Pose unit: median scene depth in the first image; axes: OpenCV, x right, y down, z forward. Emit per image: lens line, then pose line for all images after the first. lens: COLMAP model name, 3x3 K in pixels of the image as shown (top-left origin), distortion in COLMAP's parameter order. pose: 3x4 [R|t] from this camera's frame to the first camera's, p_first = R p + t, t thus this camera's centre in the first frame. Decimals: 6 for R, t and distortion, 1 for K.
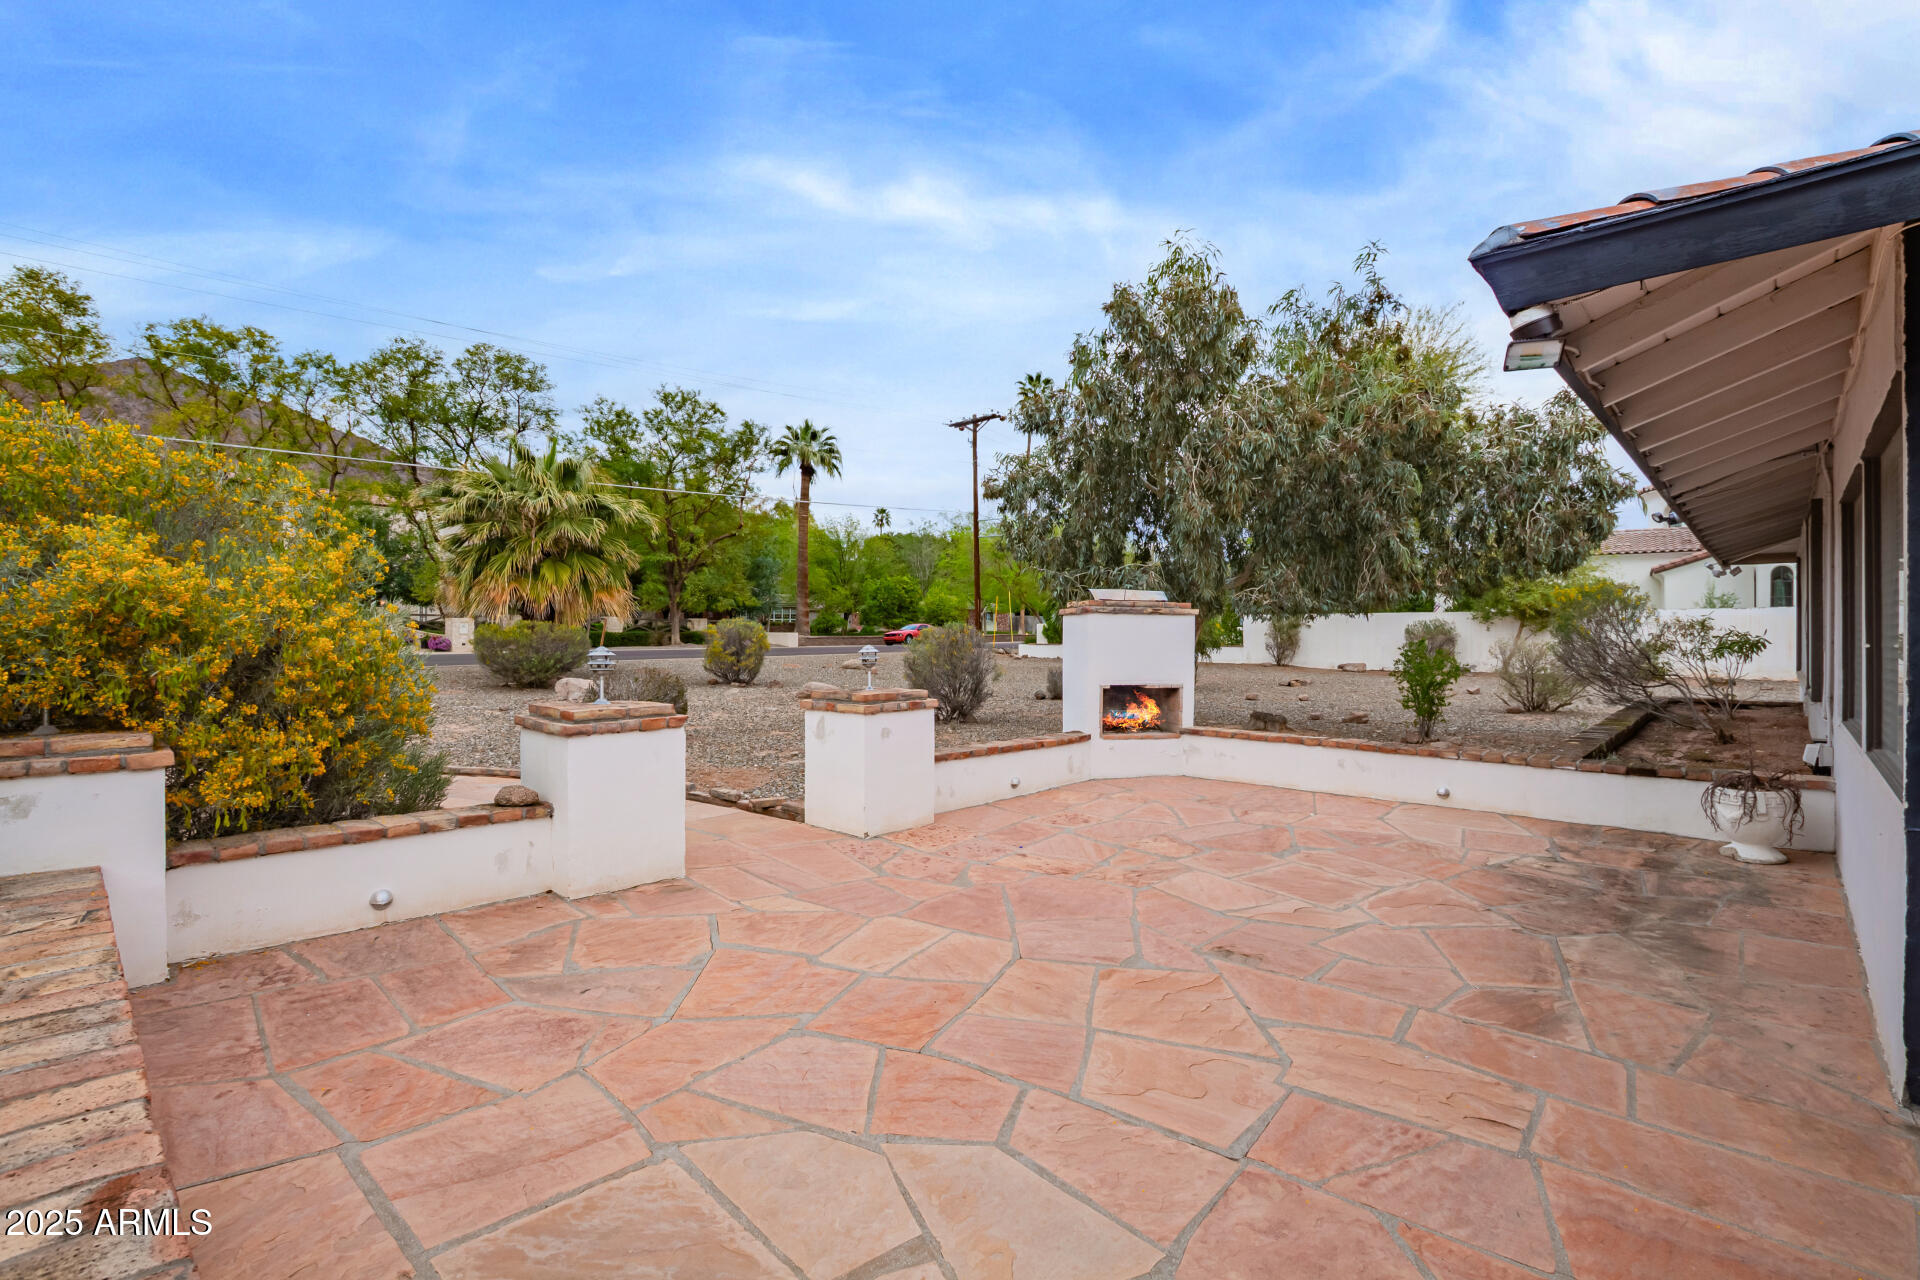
lens RADIAL K [[898.3, 0, 1015.2], [0, 898.3, 634.4], [0, 0, 1]] dist [0.002930, -0.003791]
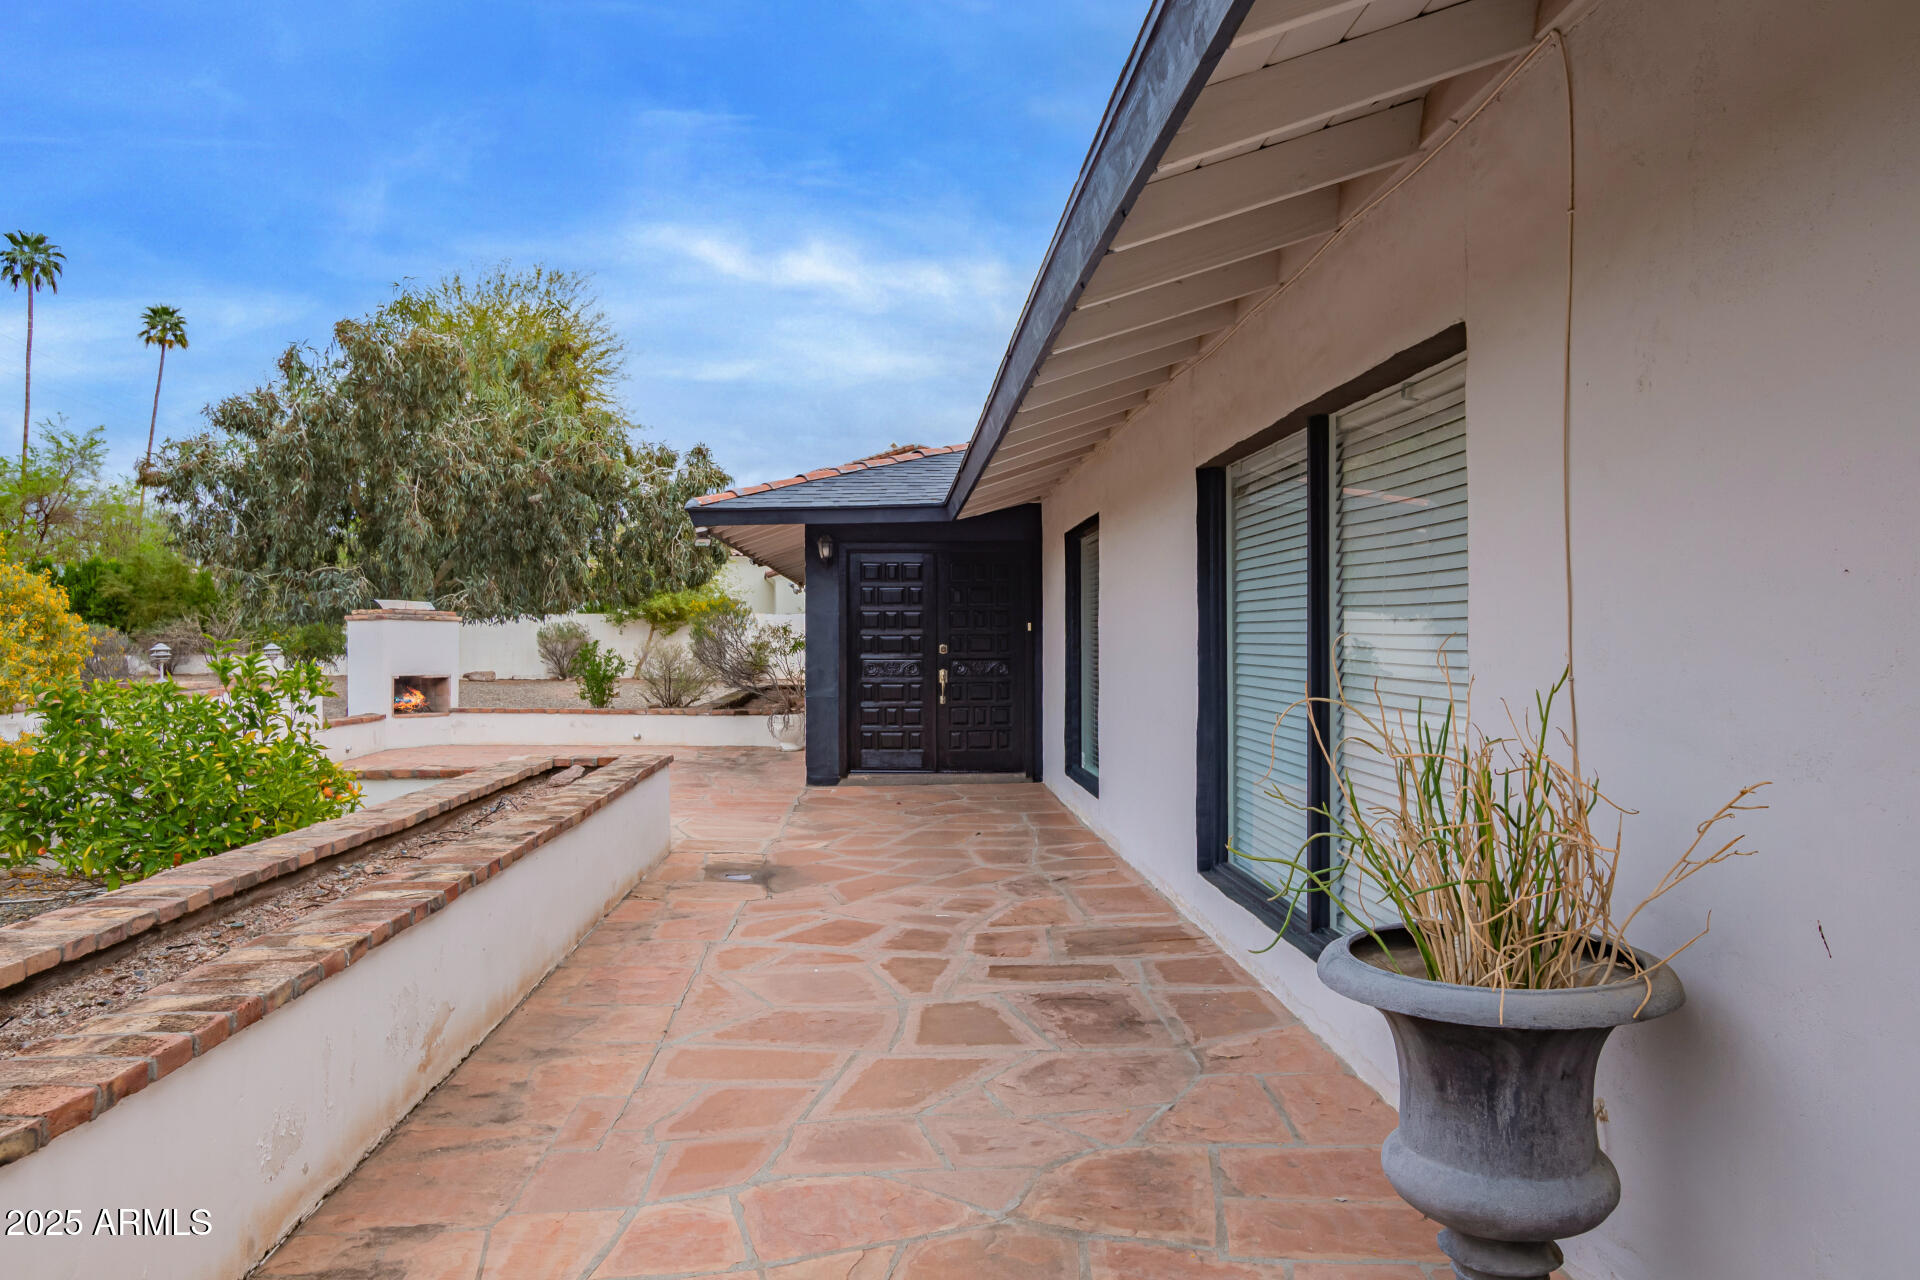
lens RADIAL K [[1308.6, 0, 964.9], [0, 1308.6, 634.1], [0, 0, 1]] dist [-0.086840, -0.001222]
pose [[0.723707, 0.000943, 0.690106, -0.397993], [0.001957, 0.999992, -0.003419, 0.003342], [-0.690104, 0.003825, 0.723700, -0.610942]]
